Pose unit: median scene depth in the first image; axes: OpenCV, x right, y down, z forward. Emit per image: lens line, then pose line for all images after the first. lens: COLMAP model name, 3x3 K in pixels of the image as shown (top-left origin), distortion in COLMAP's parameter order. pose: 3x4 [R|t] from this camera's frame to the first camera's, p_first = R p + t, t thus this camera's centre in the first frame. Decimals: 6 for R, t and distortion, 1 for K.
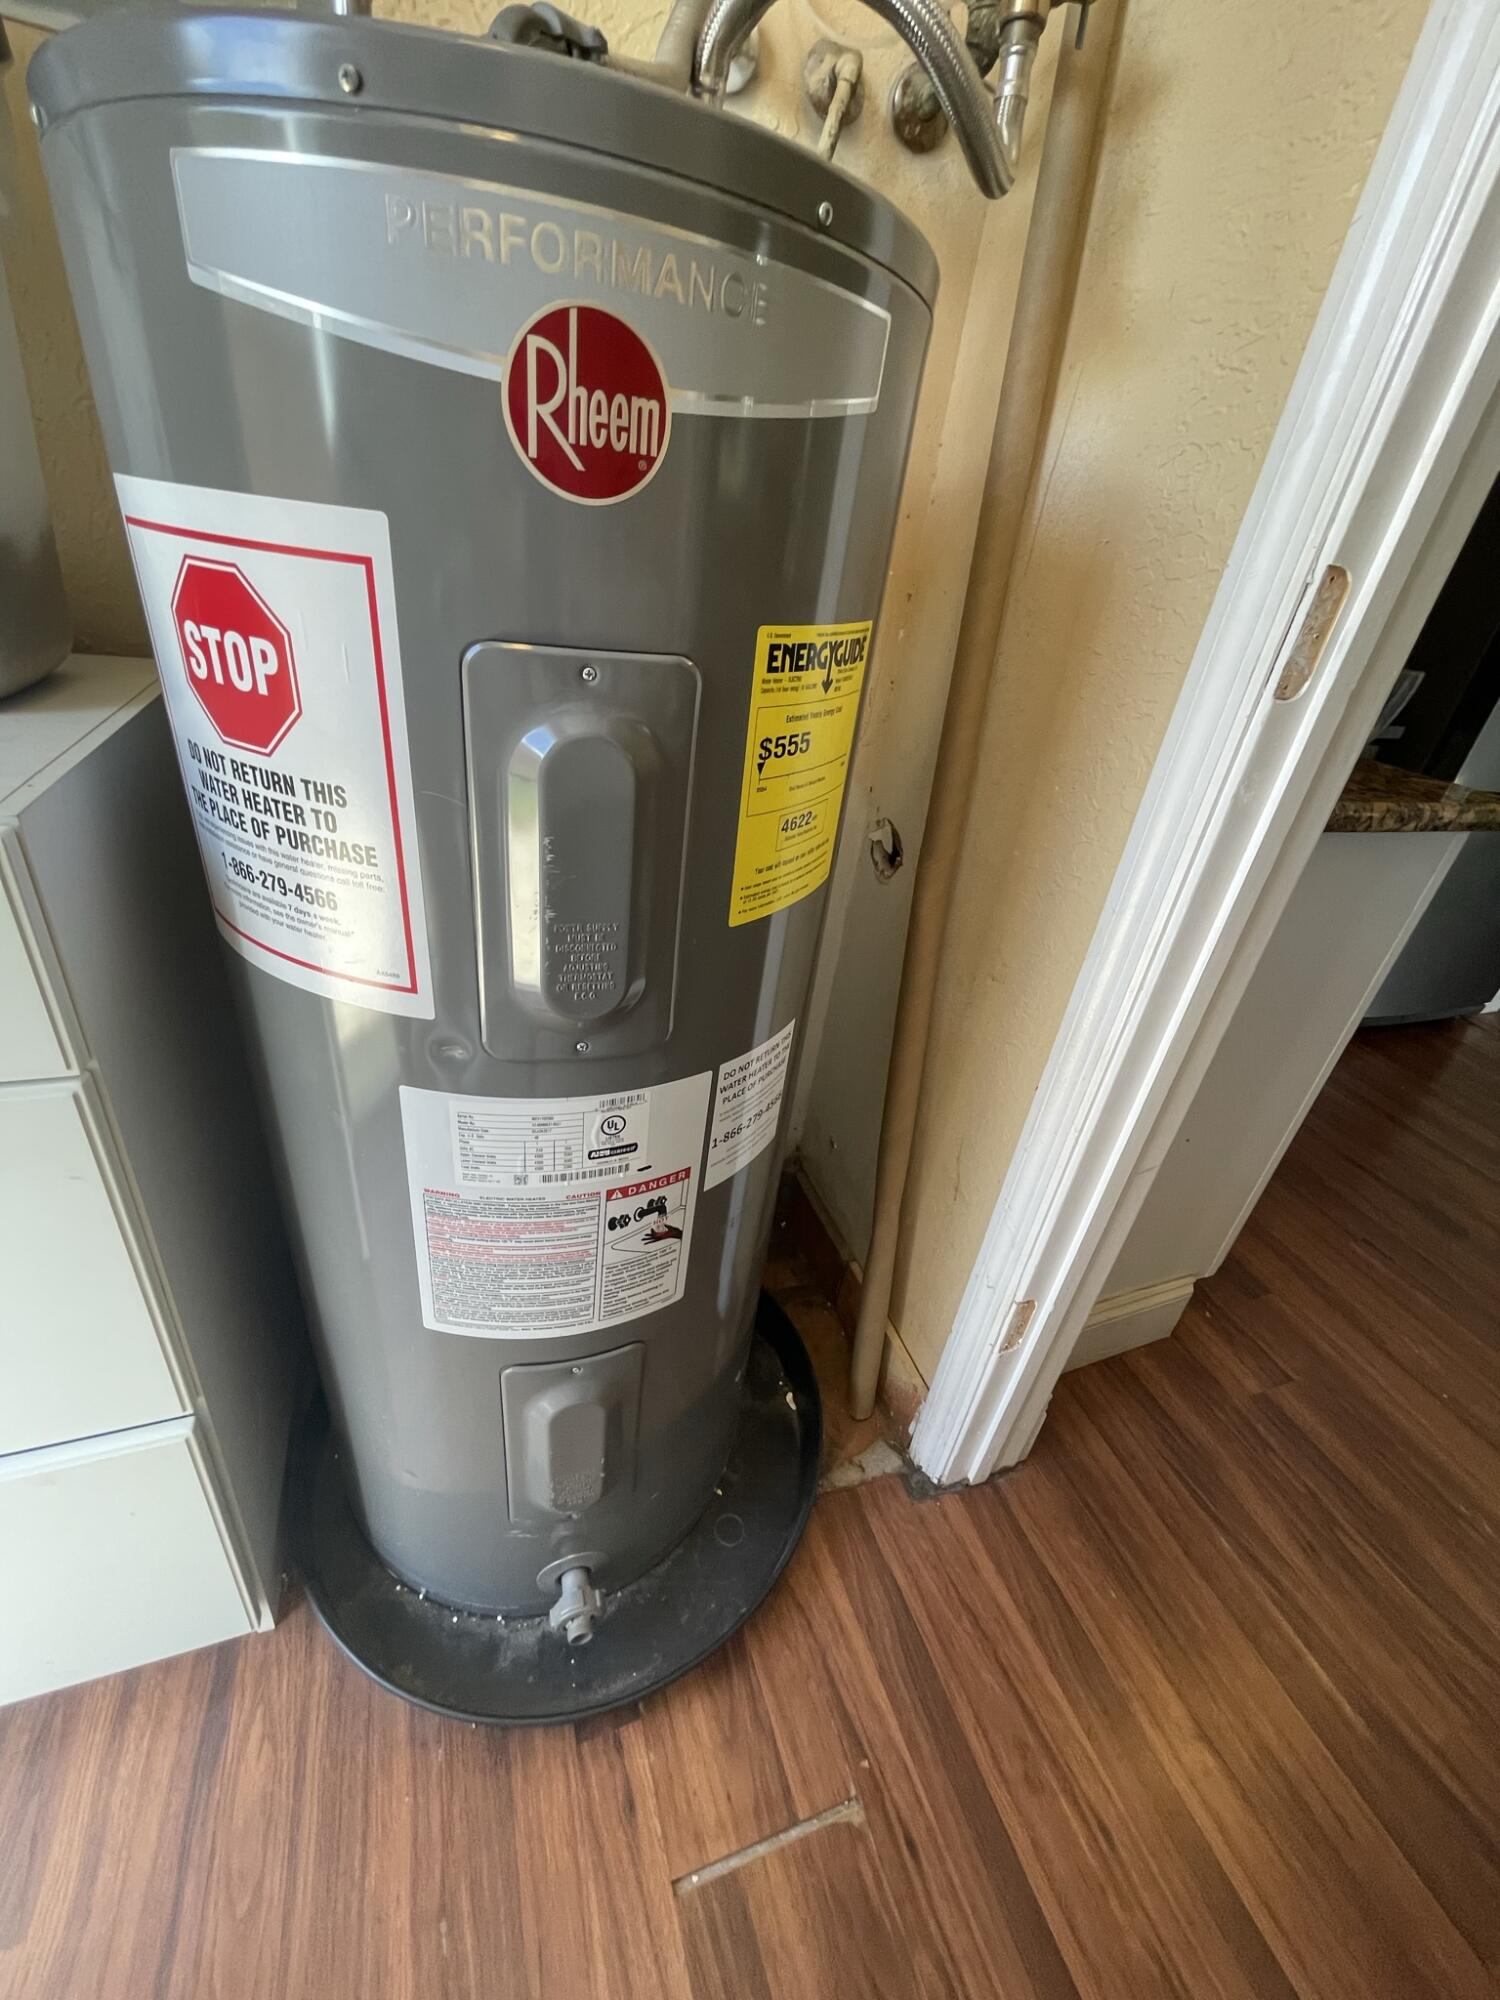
lens RADIAL K [[814.8, 0, 746.7], [0, 814.8, 989.8], [0, 0, 1]] dist [-0.002813, 0.000482]
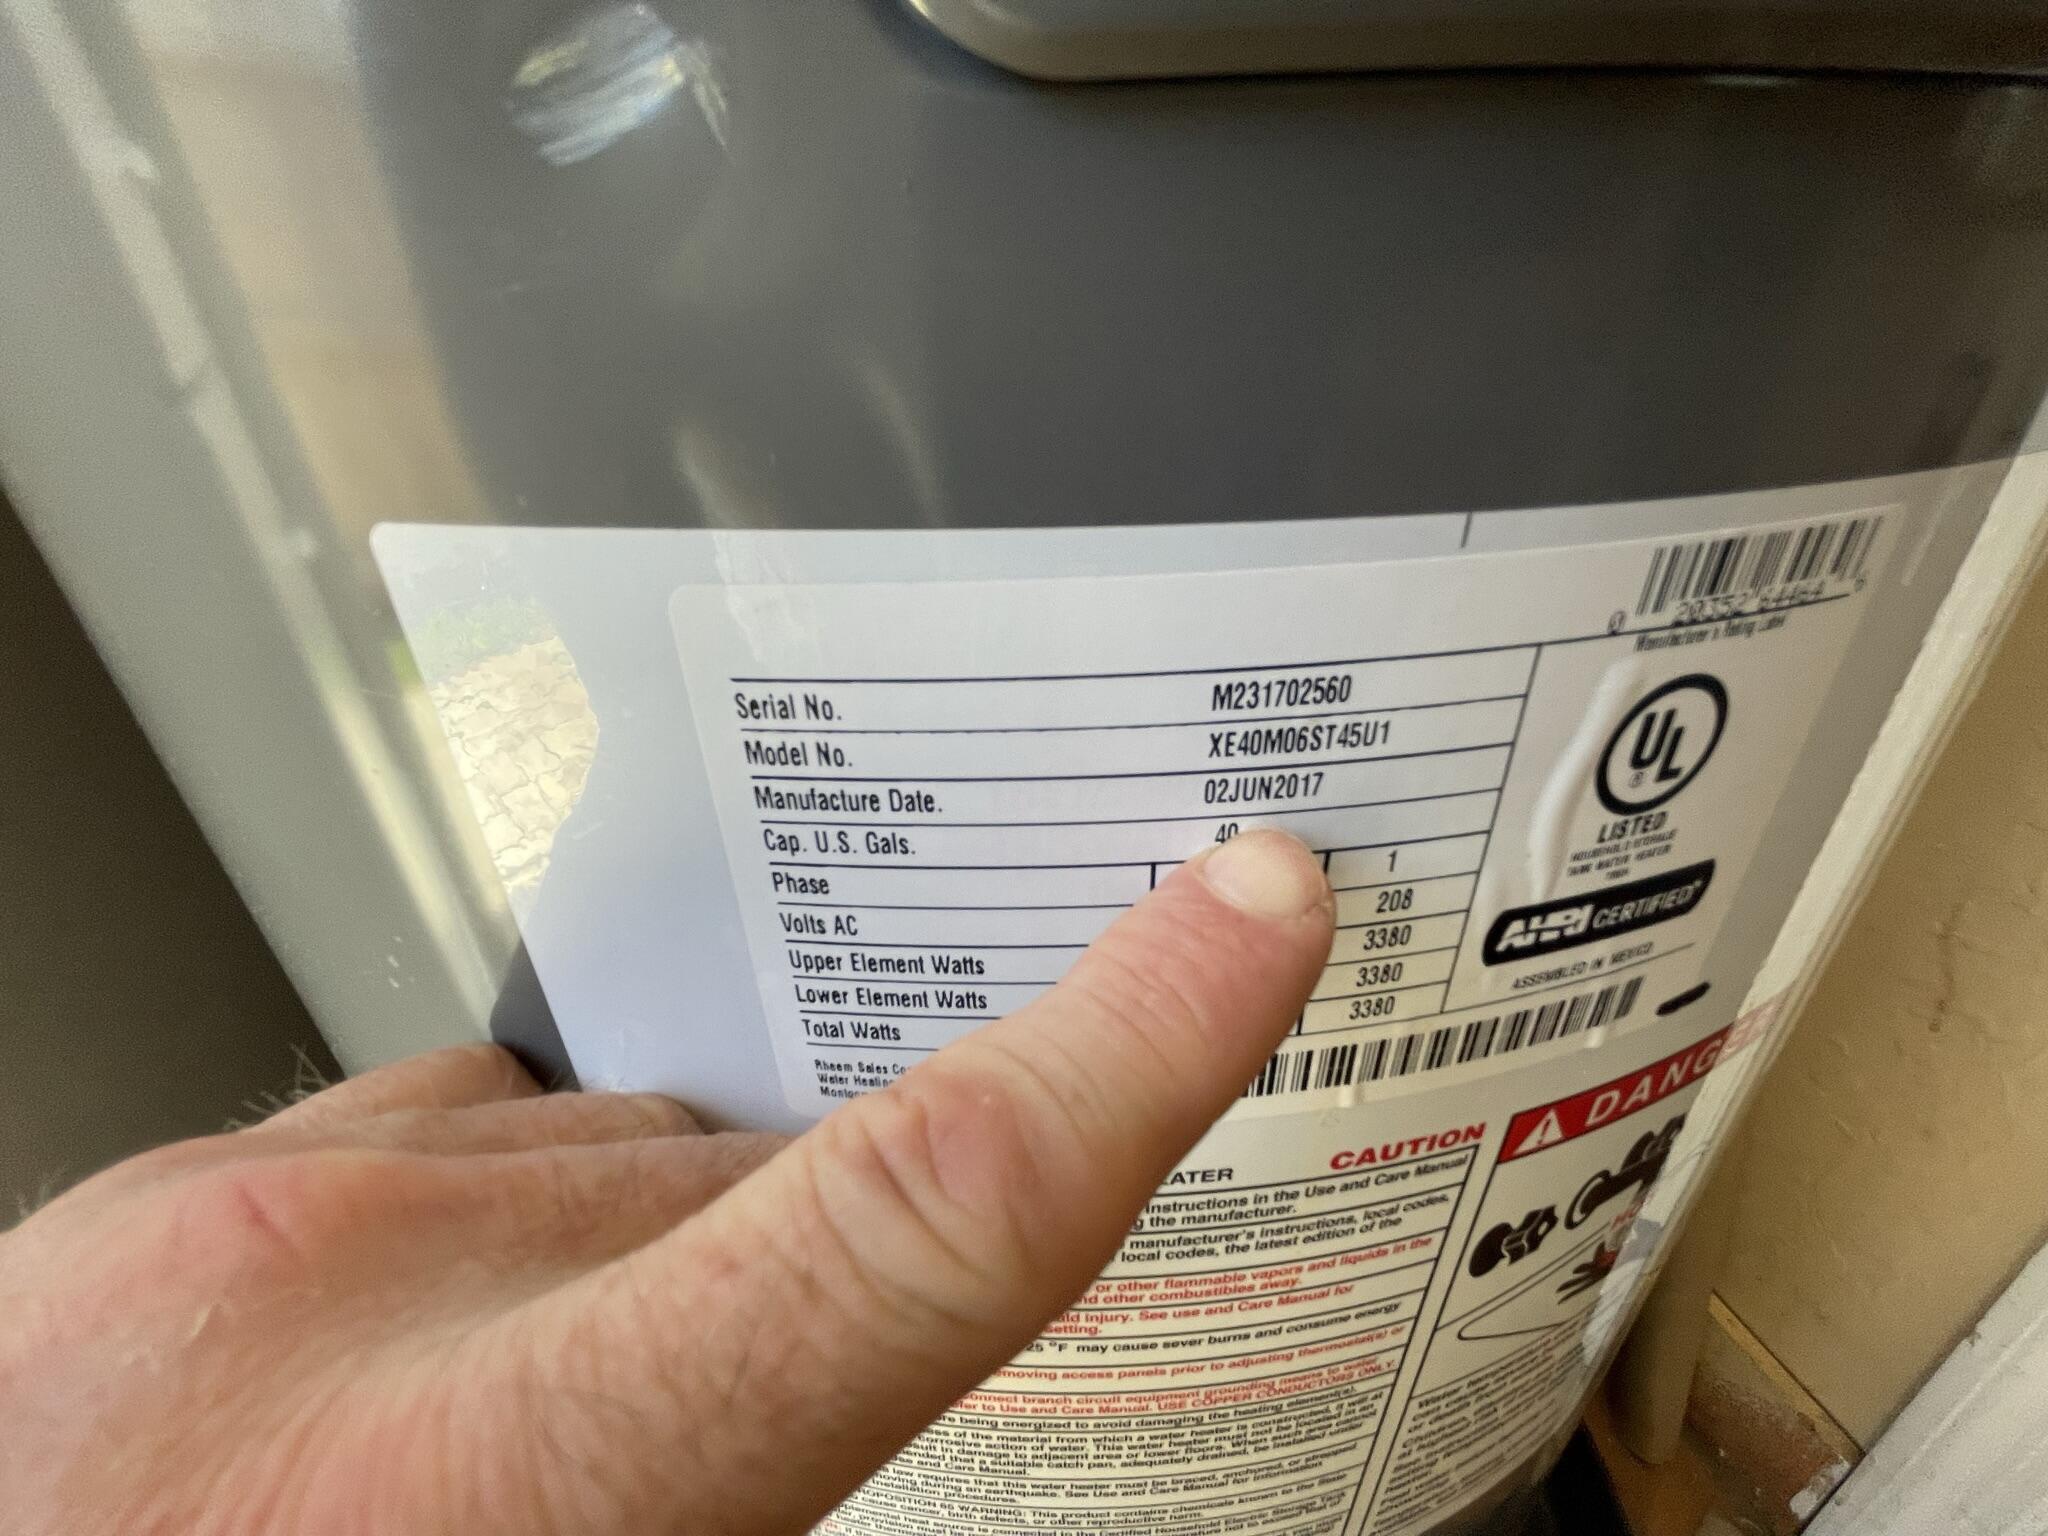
lens RADIAL K [[834.4, 0, 1017.5], [0, 834.4, 762.6], [0, 0, 1]] dist [-0.002813, 0.000482]
pose [[0.981644, -0.082526, -0.171942, -0.248187], [0.075175, 0.995974, -0.048841, 0.158717], [0.175280, 0.035018, 0.983896, 0.765874]]
